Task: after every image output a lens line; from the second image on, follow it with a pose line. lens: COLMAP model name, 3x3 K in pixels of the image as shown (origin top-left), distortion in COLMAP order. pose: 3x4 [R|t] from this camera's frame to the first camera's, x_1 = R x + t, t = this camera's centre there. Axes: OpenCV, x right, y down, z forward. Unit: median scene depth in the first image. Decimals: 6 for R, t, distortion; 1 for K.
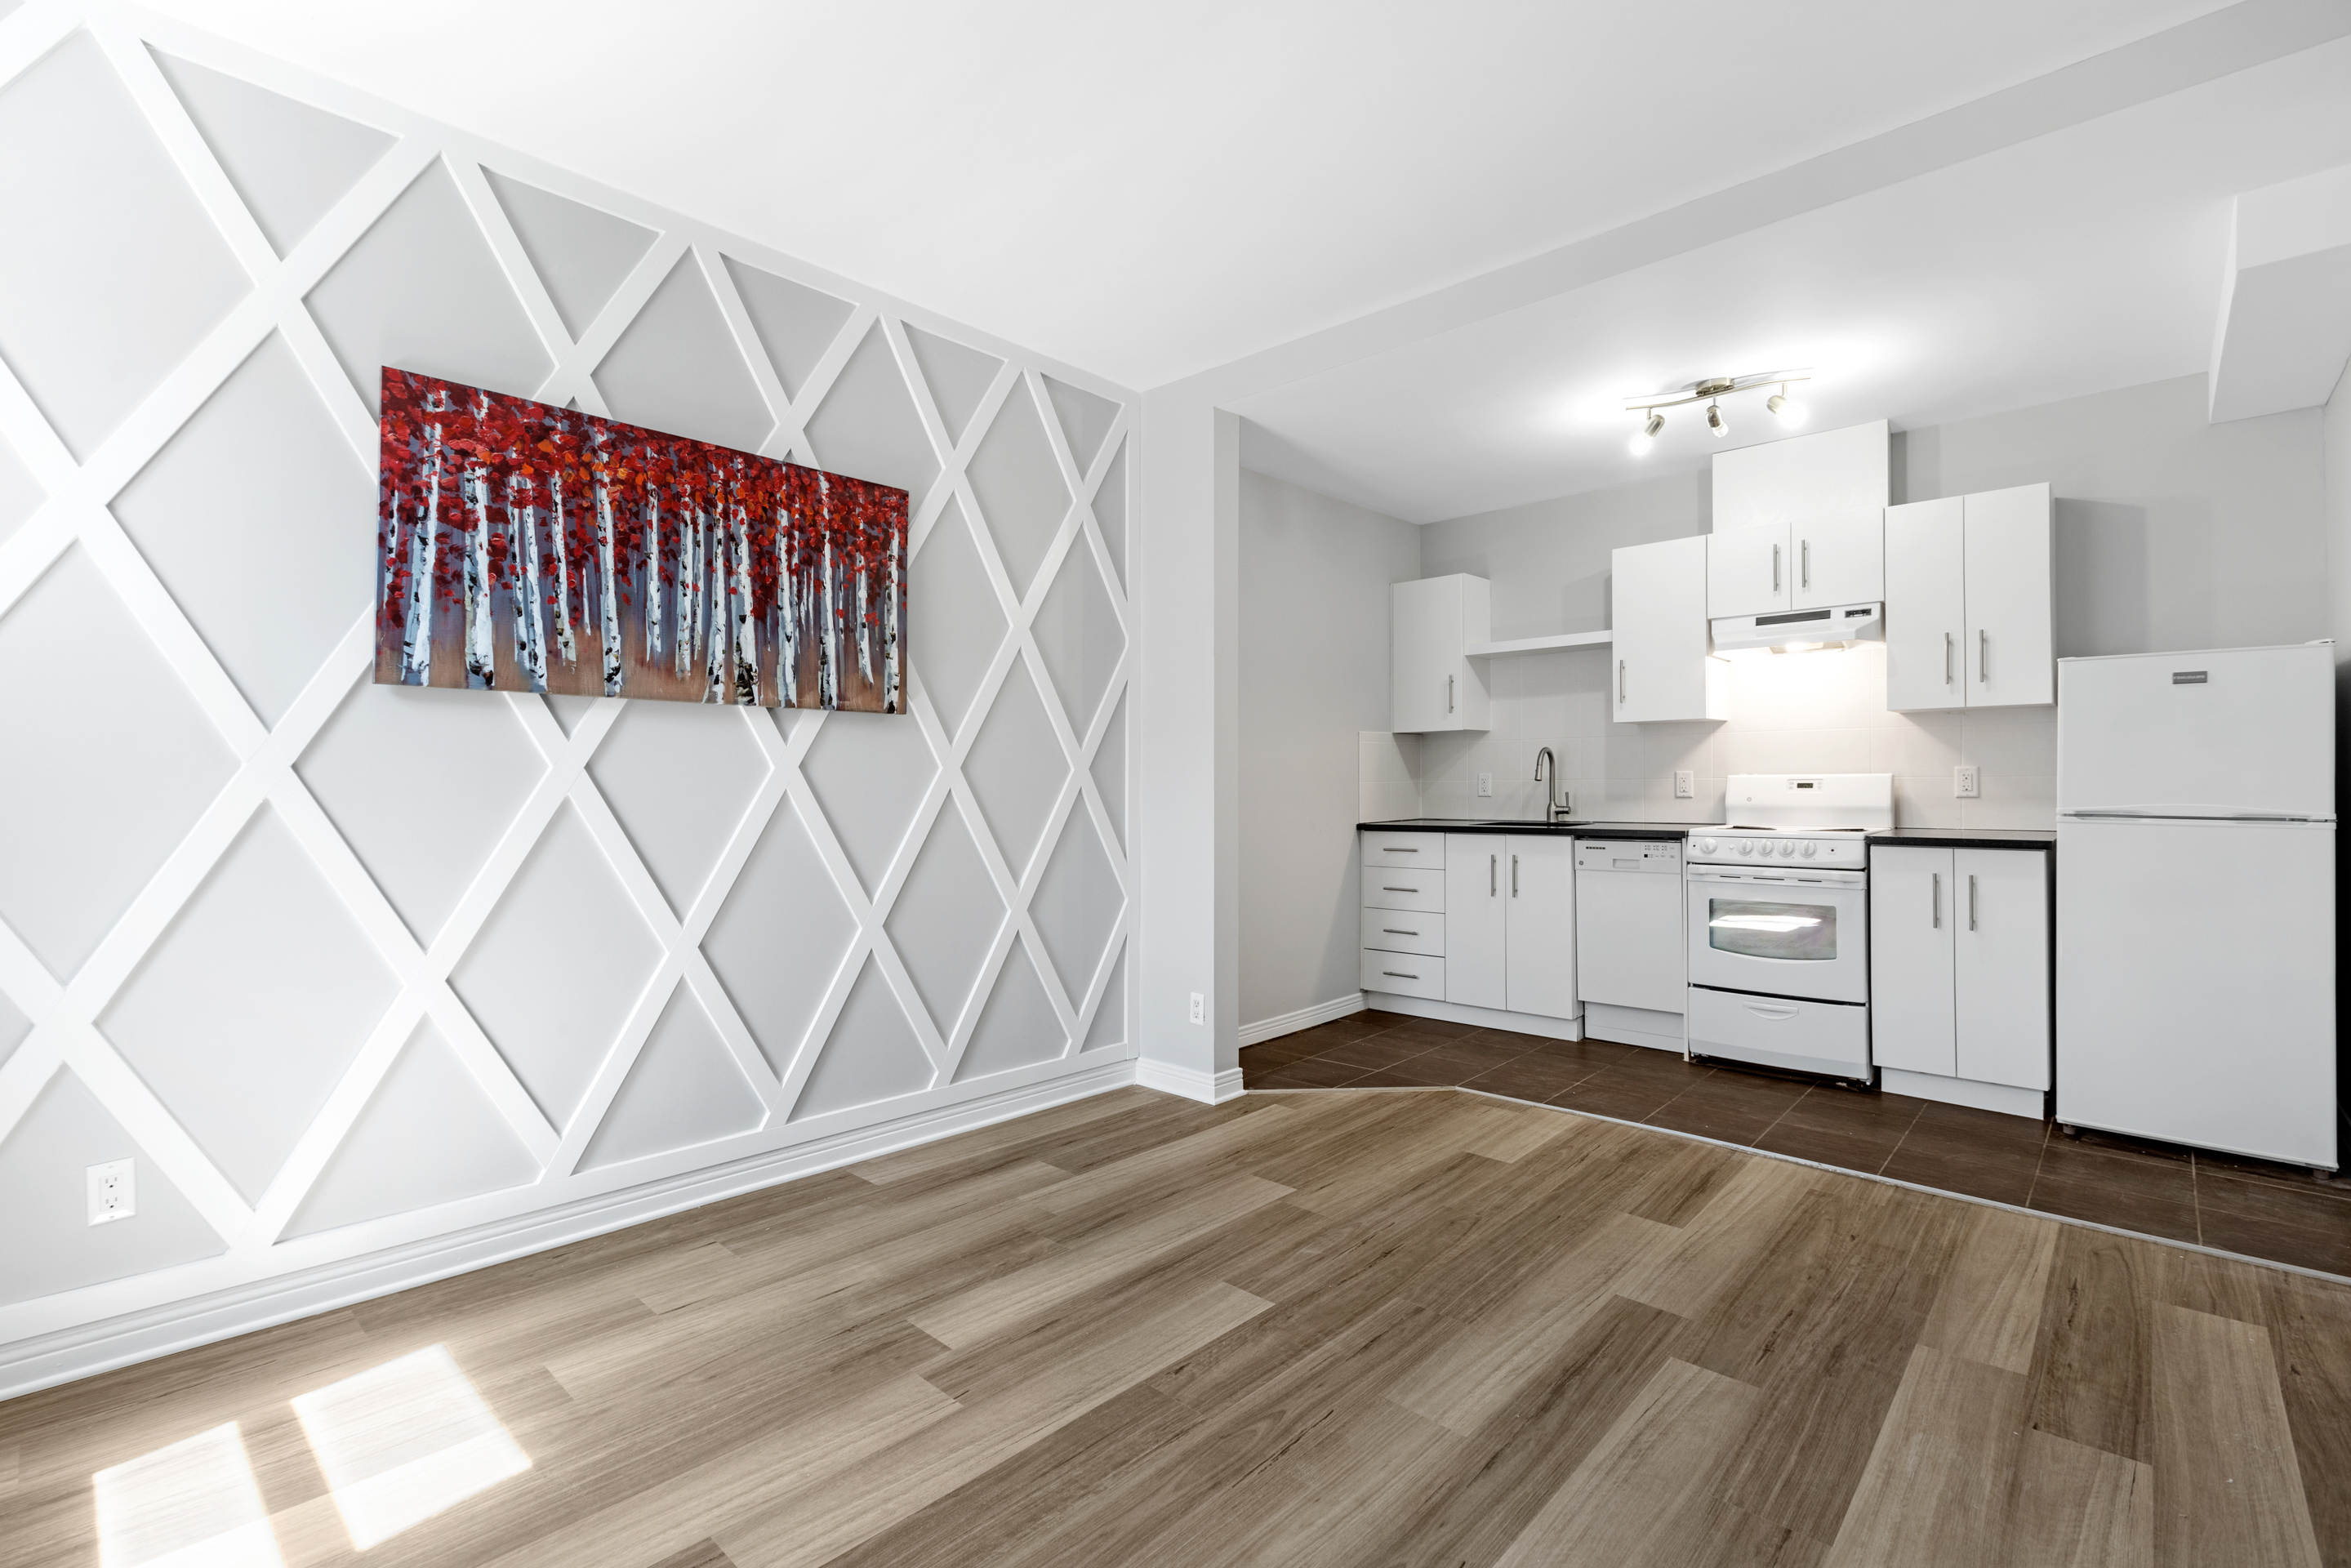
lens RADIAL K [[1129.4, 0, 1215.5], [0, 1129.4, 787.7], [0, 0, 1]] dist [-0.002313, -0.000391]
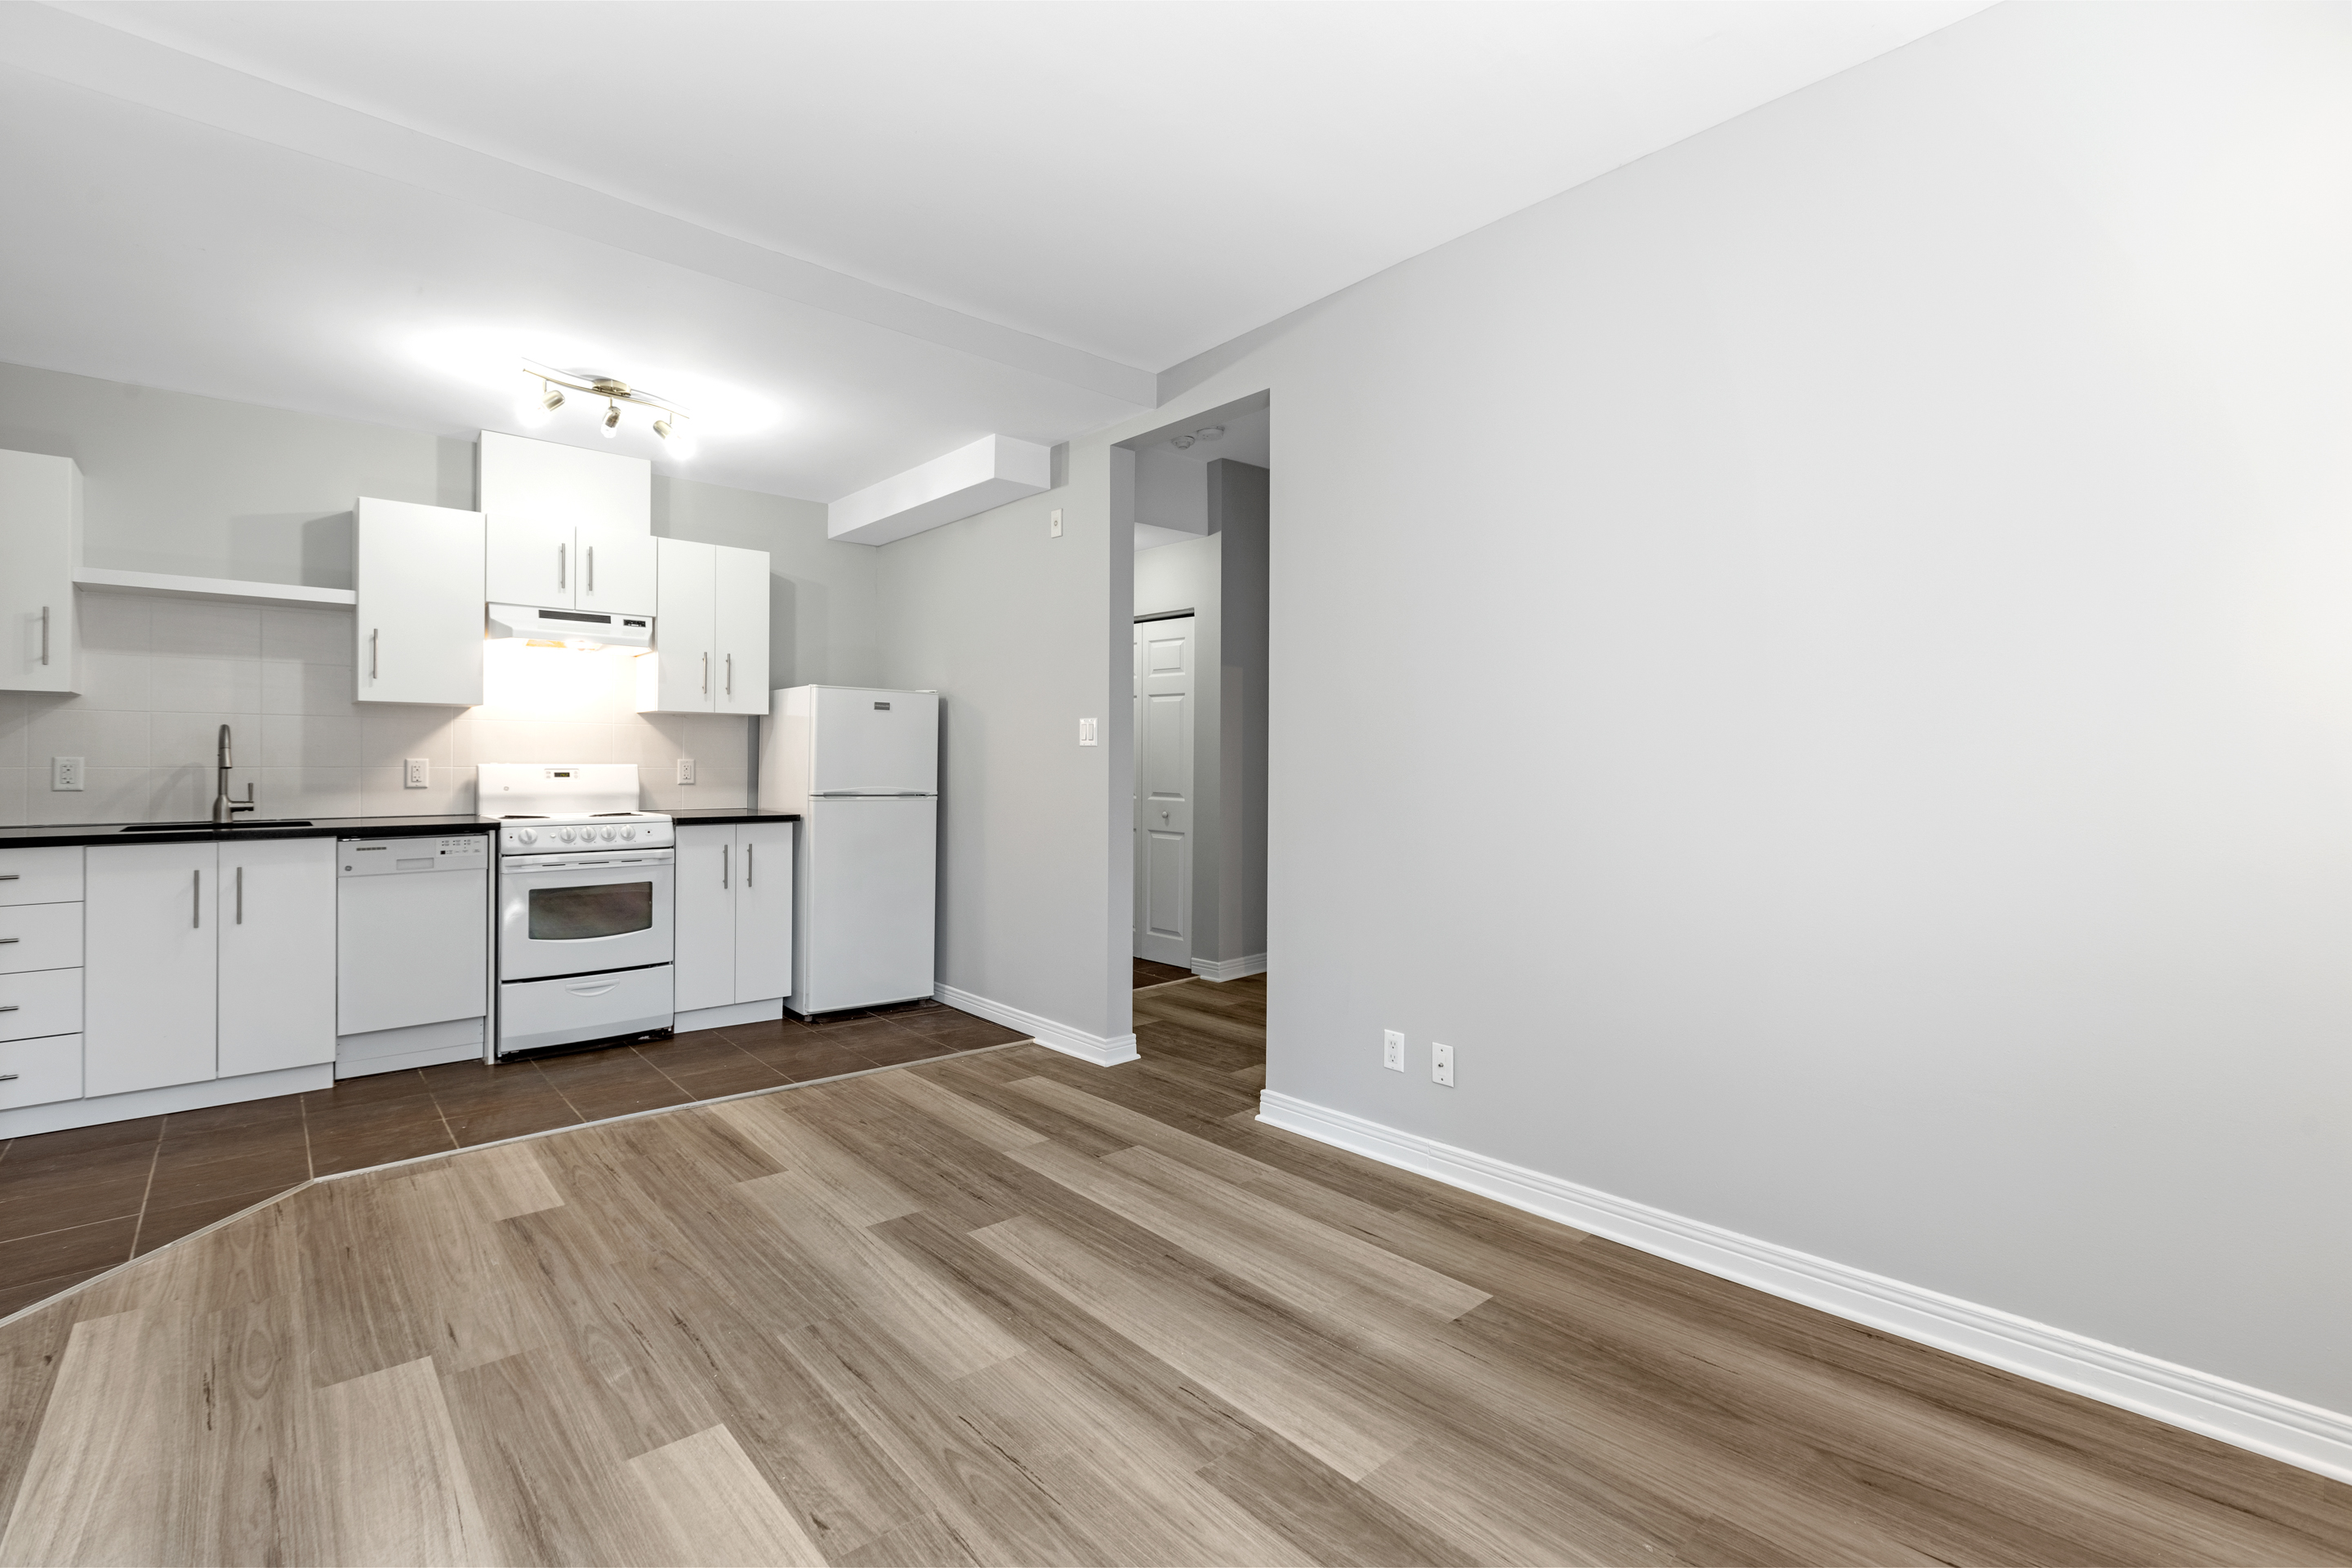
lens RADIAL K [[973.7, 0, 1175.2], [0, 973.7, 764.4], [0, 0, 1]] dist [0.001749, 0.000056]
pose [[0.119387, 0.009203, 0.992805, -0.470635], [-0.000362, 0.999957, -0.009226, -0.004342], [-0.992848, 0.000742, 0.119385, 0.466321]]
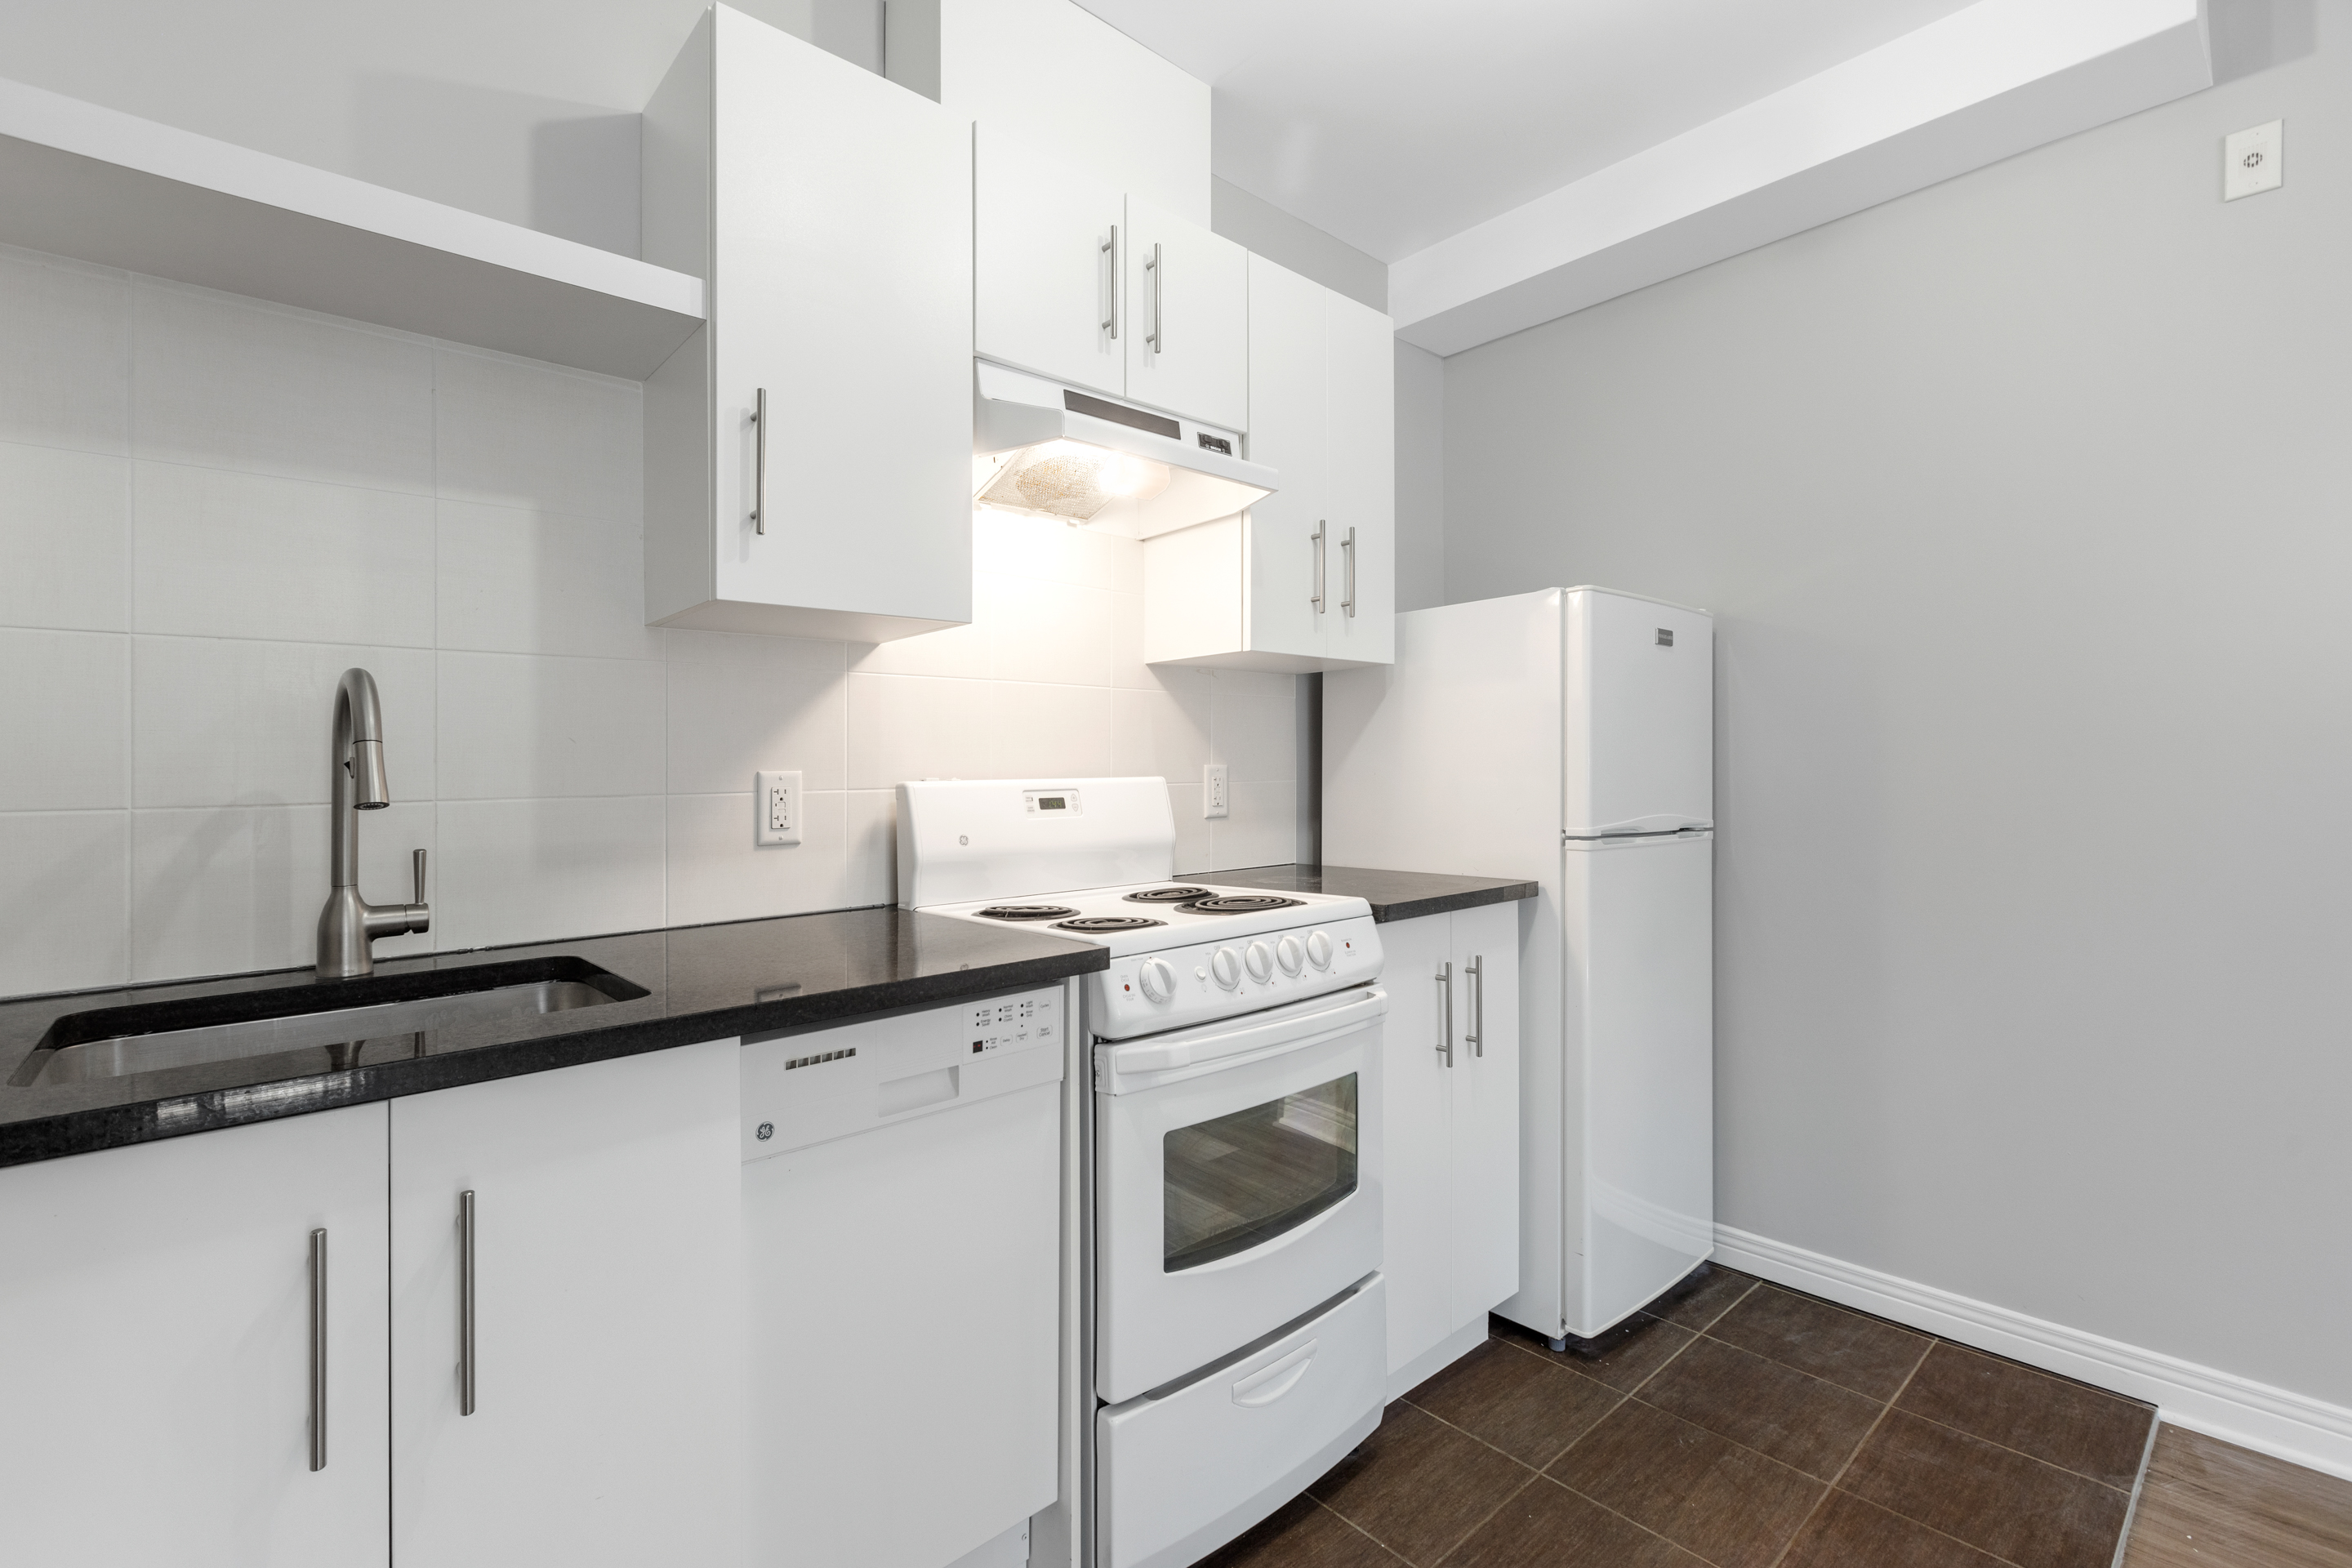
lens RADIAL K [[1070.4, 0, 1163.1], [0, 1070.4, 767.6], [0, 0, 1]] dist [0.001204, 0.000087]
pose [[0.157795, 0.013695, 0.987377, 0.154535], [0.021219, 0.999626, -0.017256, -0.011251], [-0.987244, 0.023674, 0.157446, 1.308392]]
